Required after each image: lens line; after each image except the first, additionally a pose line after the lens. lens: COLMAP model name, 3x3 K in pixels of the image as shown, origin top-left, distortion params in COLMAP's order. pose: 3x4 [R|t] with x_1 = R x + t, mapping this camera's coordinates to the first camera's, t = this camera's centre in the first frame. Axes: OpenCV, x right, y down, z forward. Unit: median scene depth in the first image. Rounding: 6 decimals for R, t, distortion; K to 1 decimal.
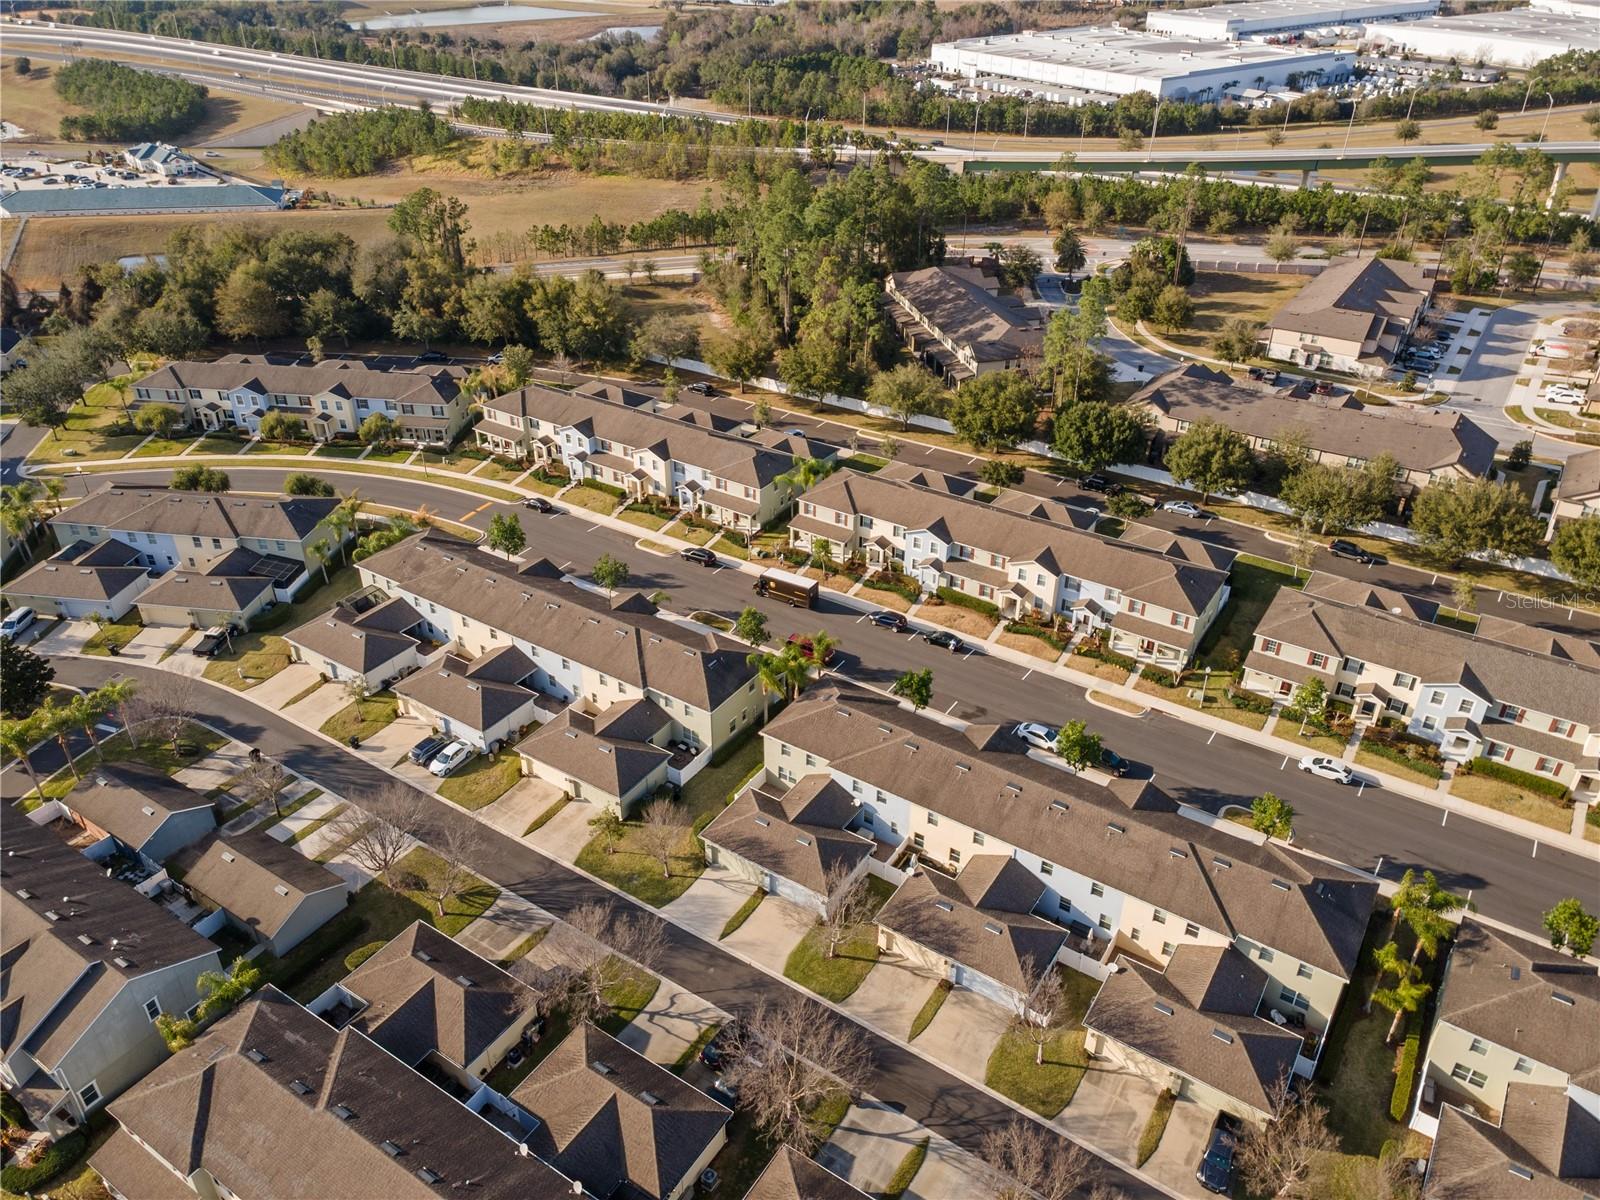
lens RADIAL K [[1158.4, 0, 804.0], [0, 1158.4, 605.4], [0, 0, 1]] dist [0.043760, 0.012691]
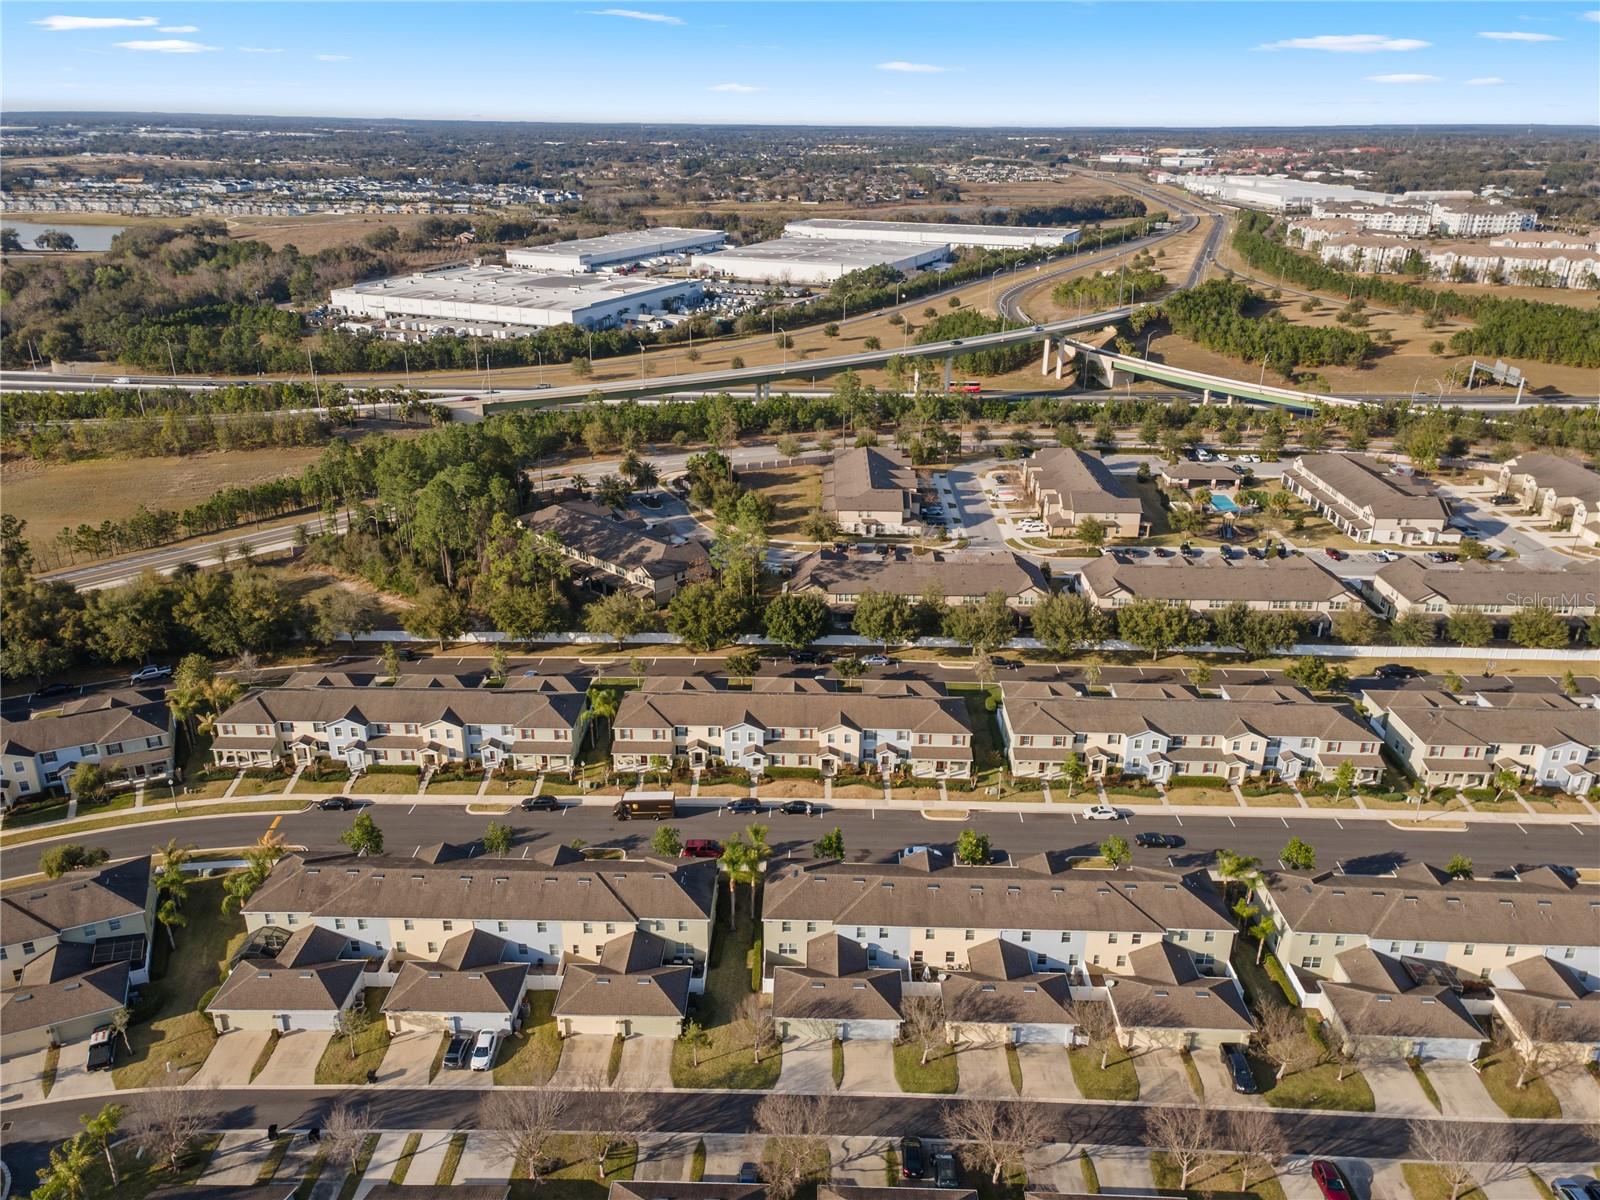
lens RADIAL K [[1158.4, 0, 805.8], [0, 1158.4, 607.5], [0, 0, 1]] dist [0.043760, 0.012691]
pose [[0.847636, -0.201564, 0.490800, -0.350635], [0.275118, 0.957930, -0.081736, -0.056933], [-0.453677, 0.204311, 0.867430, -0.070731]]
